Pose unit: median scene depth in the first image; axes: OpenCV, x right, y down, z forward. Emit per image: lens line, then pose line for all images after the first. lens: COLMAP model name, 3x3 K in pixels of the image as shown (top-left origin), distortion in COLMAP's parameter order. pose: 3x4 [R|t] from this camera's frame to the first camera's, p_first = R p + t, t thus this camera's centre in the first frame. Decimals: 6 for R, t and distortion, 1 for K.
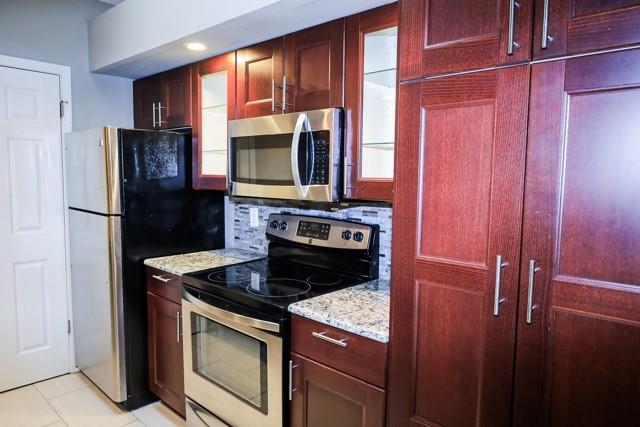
lens RADIAL K [[439.5, 0, 320.0], [0, 439.5, 213.5], [0, 0, 1]] dist [-0.006834, 0.002379]
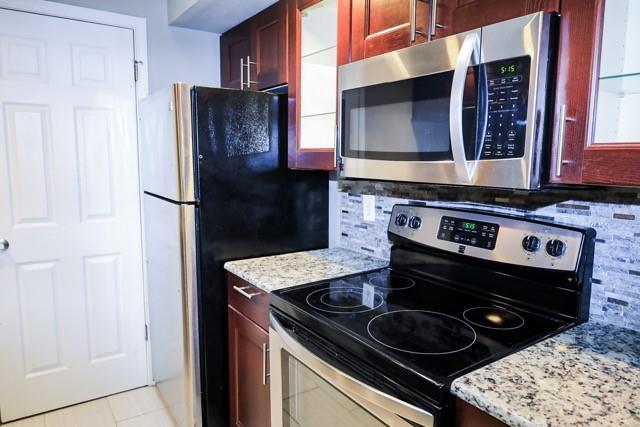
lens RADIAL K [[439.5, 0, 320.0], [0, 439.5, 213.5], [0, 0, 1]] dist [-0.006834, 0.002379]
pose [[0.975997, 0.022859, -0.216581, -0.084616], [-0.015023, 0.999174, 0.037758, -0.010175], [0.217266, -0.033598, 0.975534, 0.323801]]
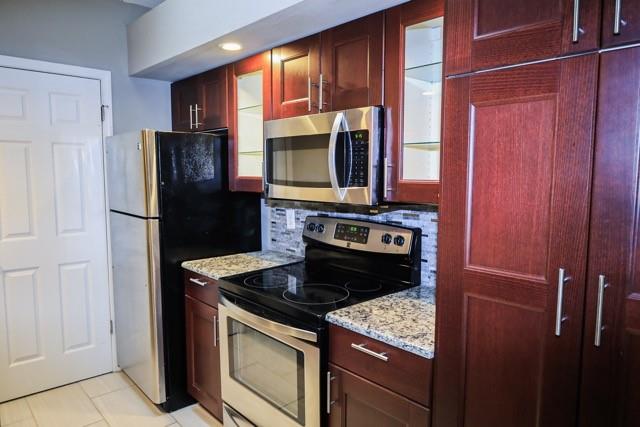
lens RADIAL K [[439.5, 0, 320.0], [0, 439.5, 213.5], [0, 0, 1]] dist [-0.006834, 0.002379]
pose [[0.996425, -0.003545, -0.084407, -0.002478], [0.004038, 0.999976, 0.005664, -0.011251], [0.084385, -0.005985, 0.996415, 0.033574]]
